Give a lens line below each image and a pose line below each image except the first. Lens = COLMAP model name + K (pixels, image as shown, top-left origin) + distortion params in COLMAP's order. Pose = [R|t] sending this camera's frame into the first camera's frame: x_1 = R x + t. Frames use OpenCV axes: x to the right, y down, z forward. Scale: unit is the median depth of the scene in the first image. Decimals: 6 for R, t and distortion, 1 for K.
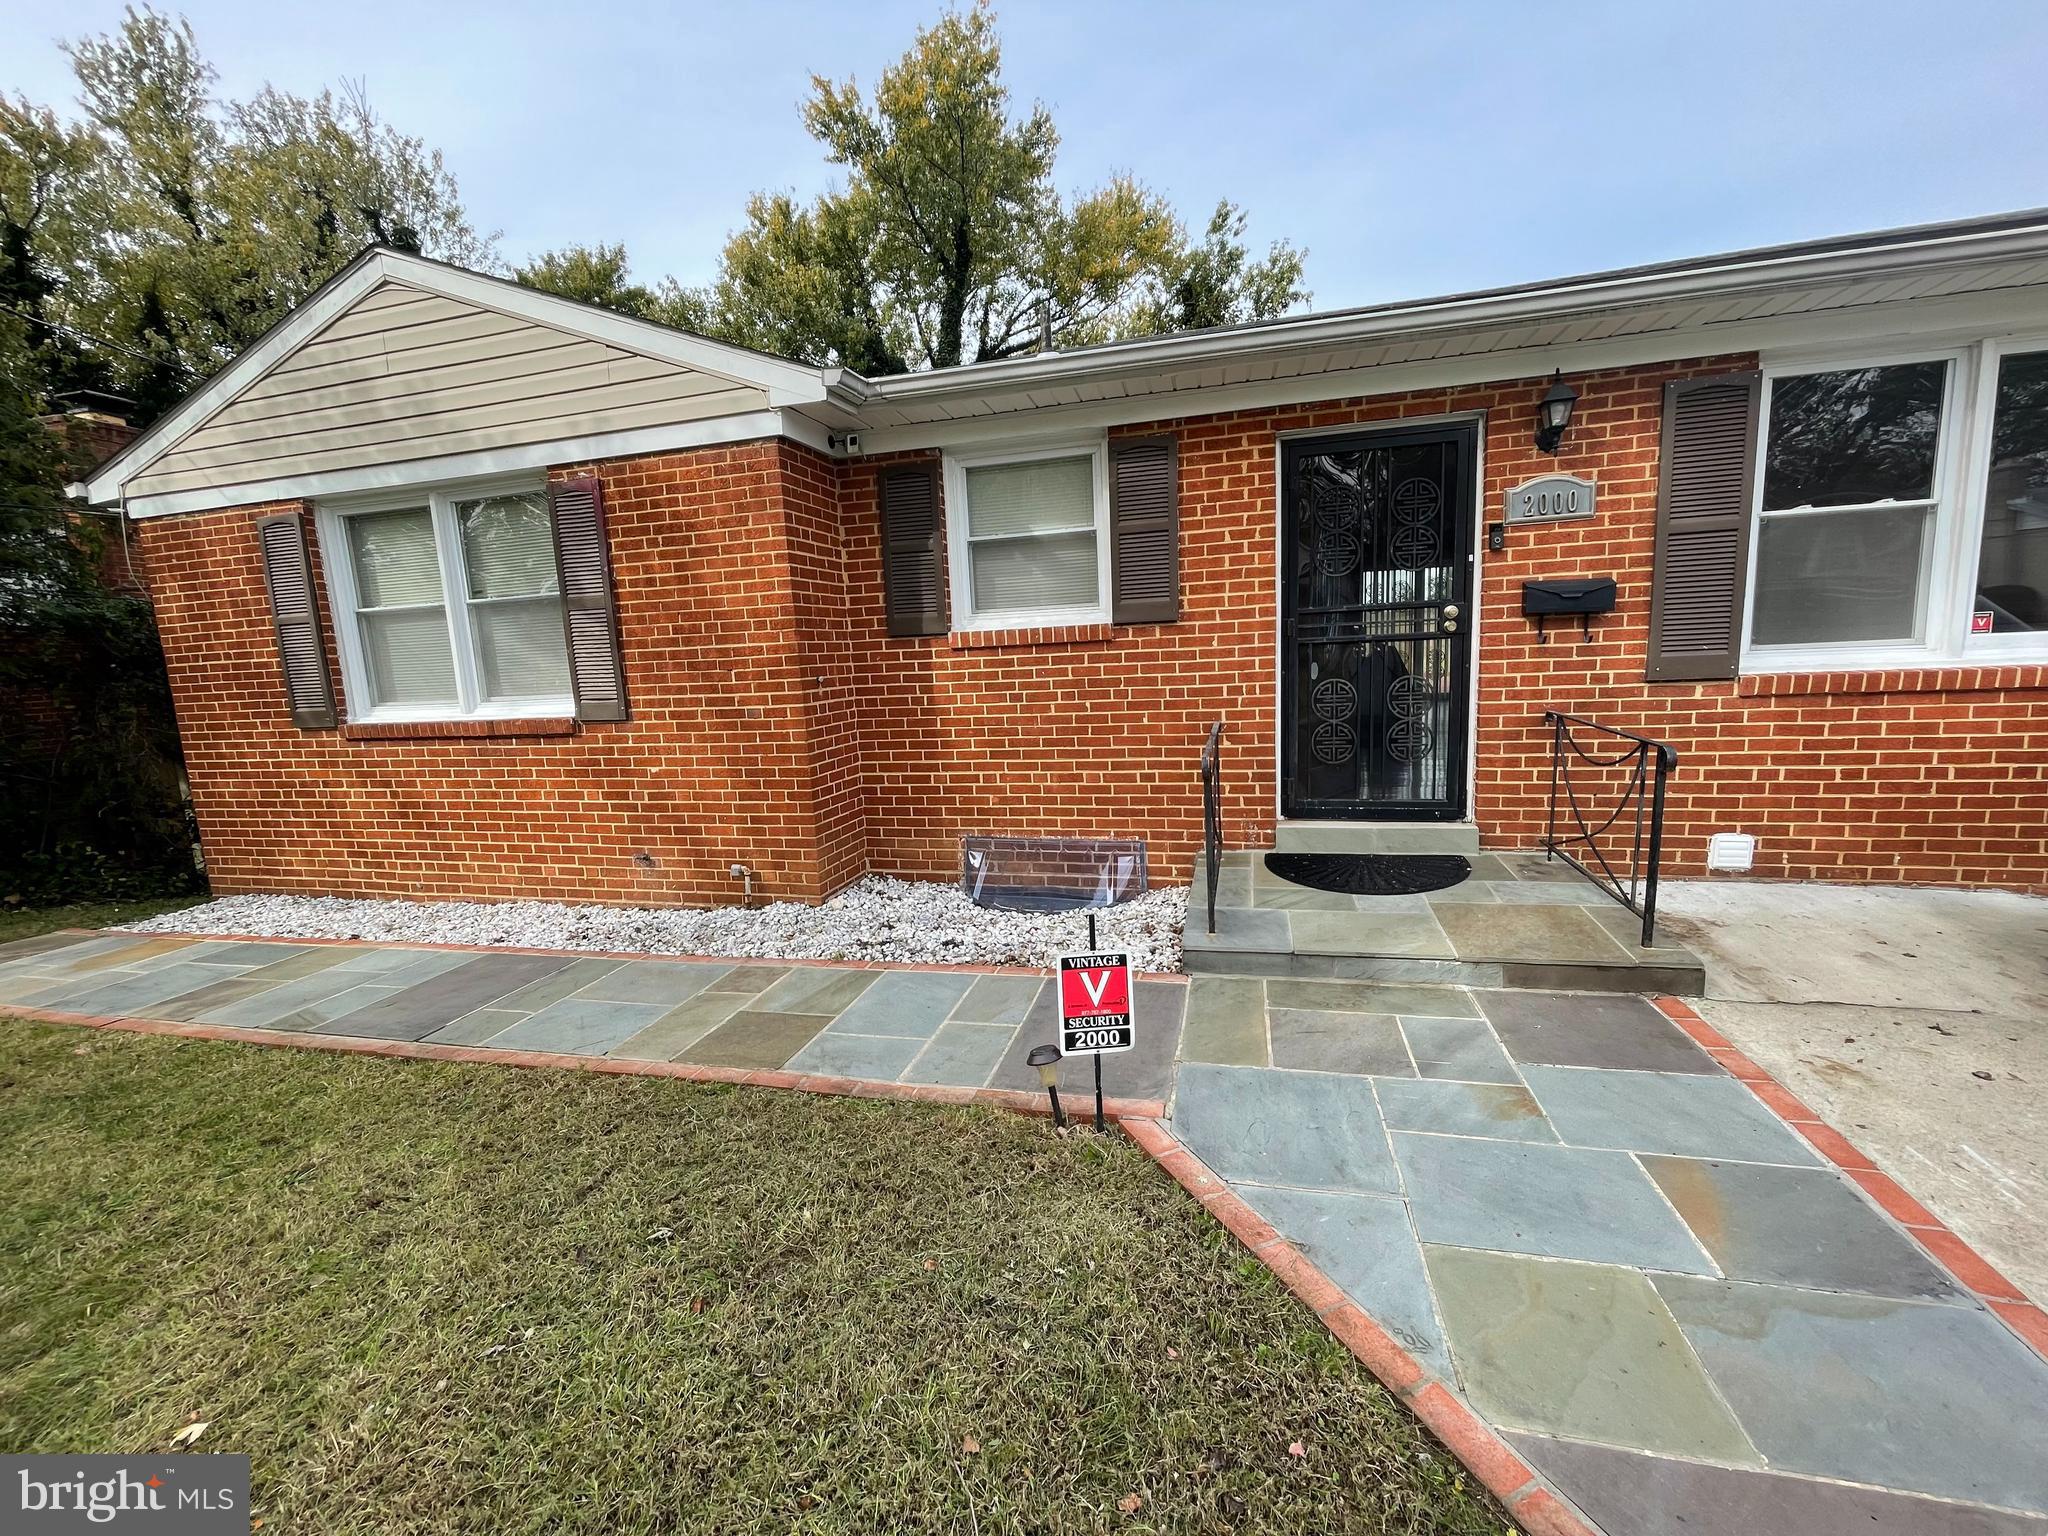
lens RADIAL K [[825.5, 0, 1024.0], [0, 825.5, 768.0], [0, 0, 1]] dist [-0.004126, 0.000846]
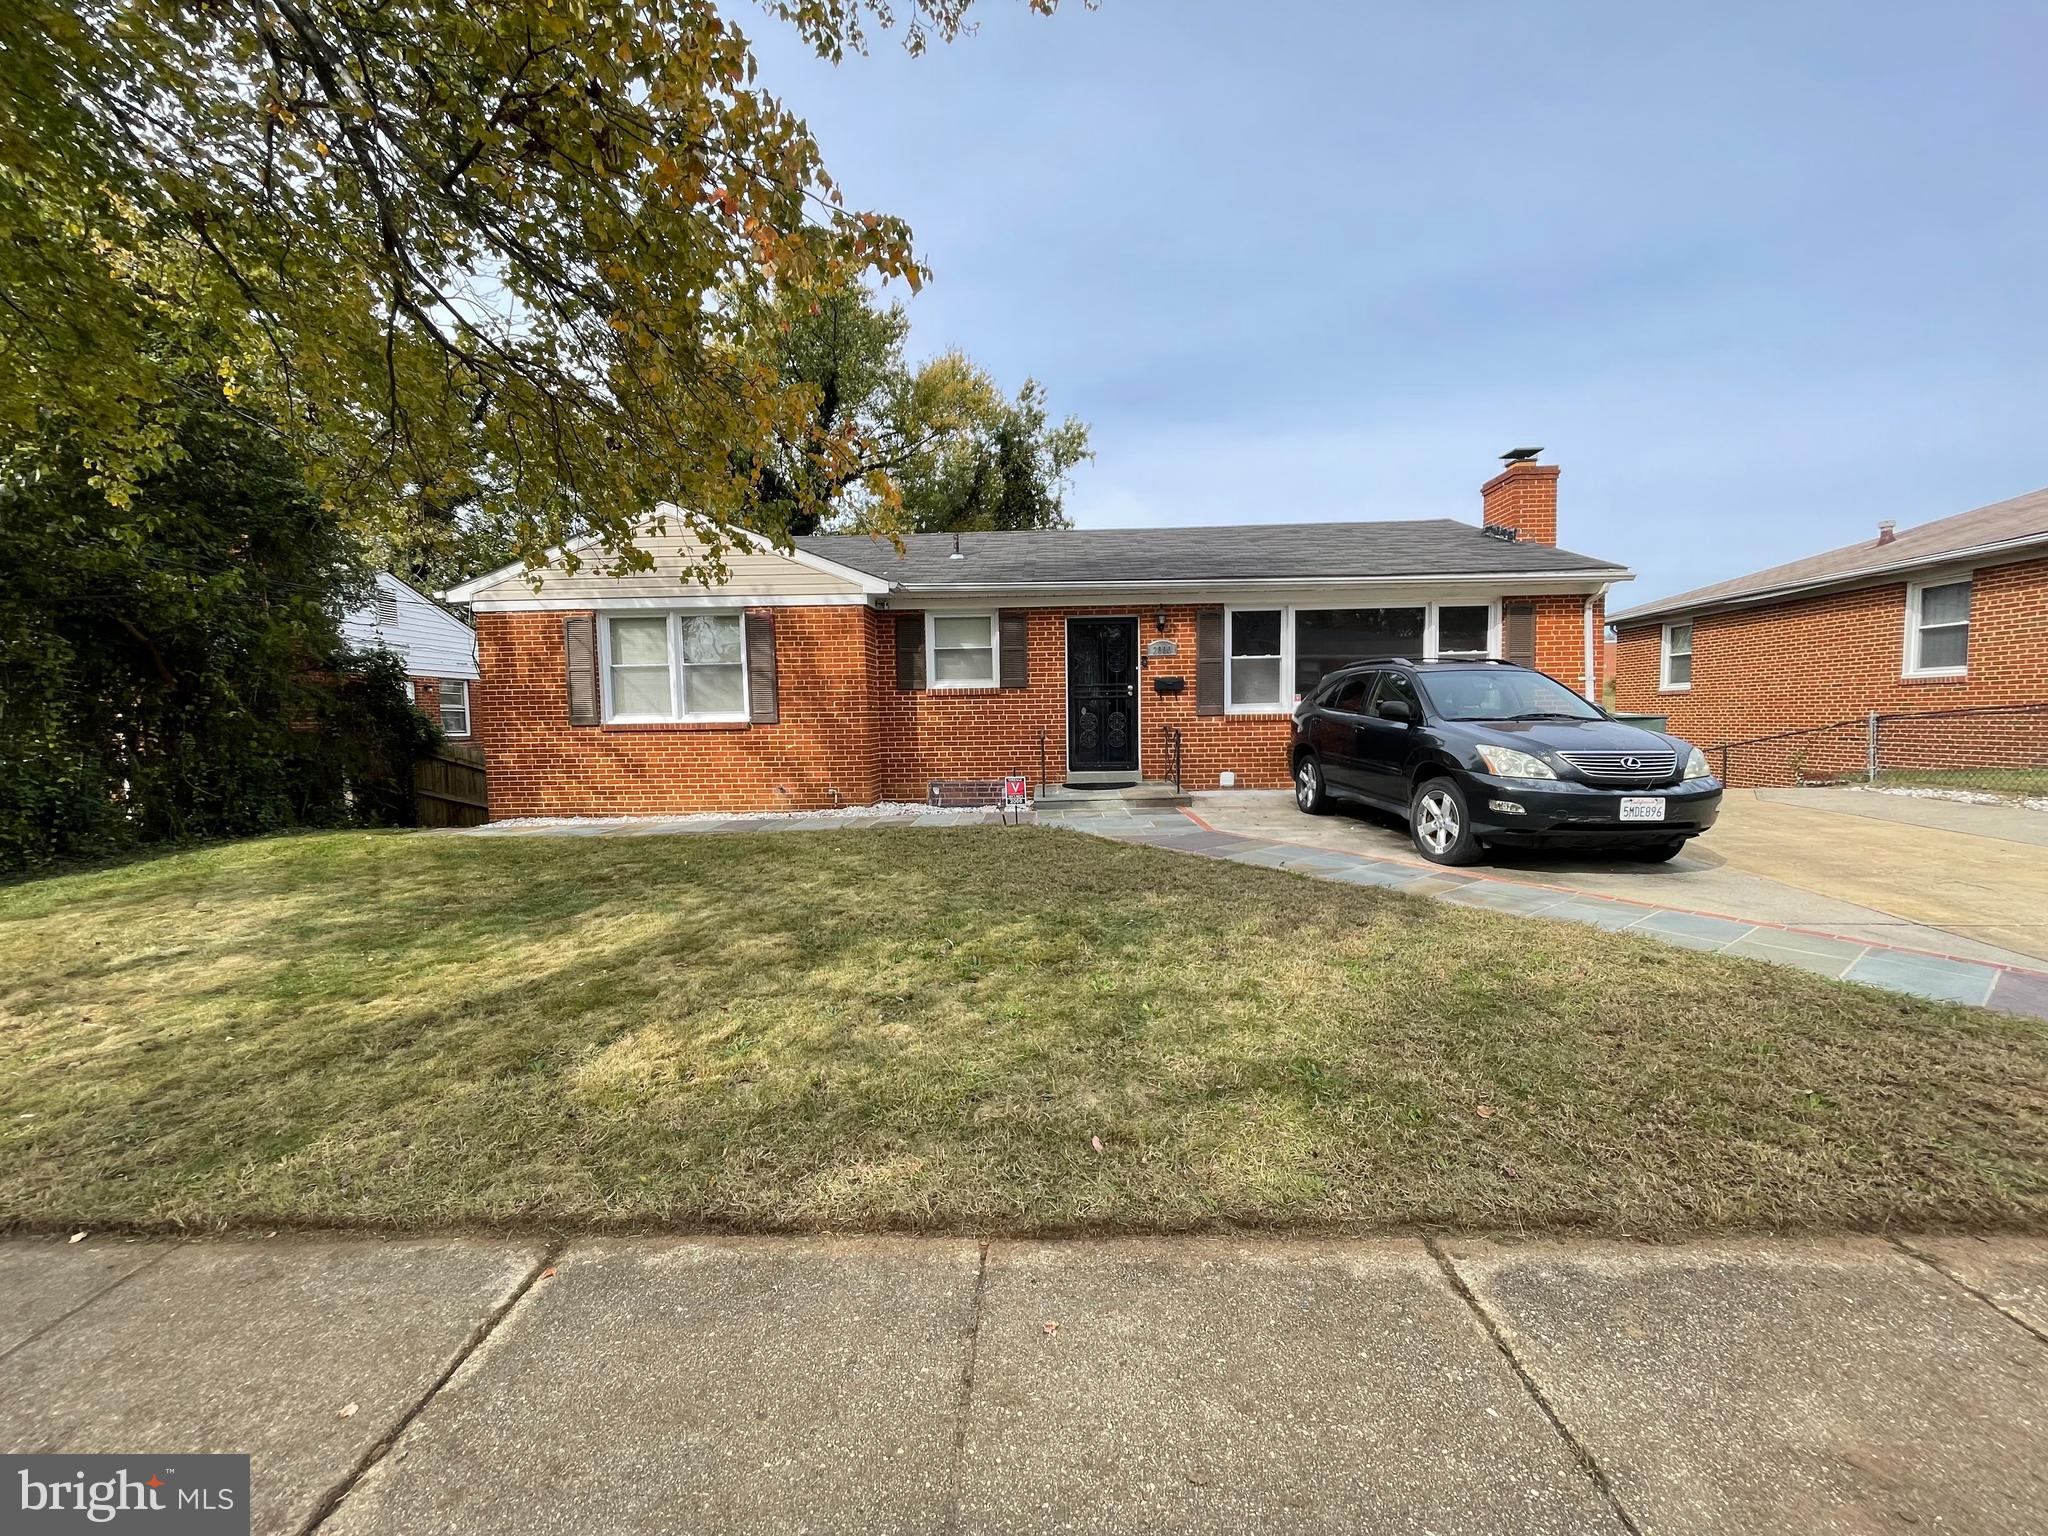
lens RADIAL K [[818.7, 0, 1026.5], [0, 818.7, 774.0], [0, 0, 1]] dist [0.005261, 0.000361]
pose [[0.971625, 0.014552, 0.236077, -0.314121], [0.003501, 0.997111, -0.075872, 0.213483], [-0.236499, 0.074546, 0.968768, -1.086566]]
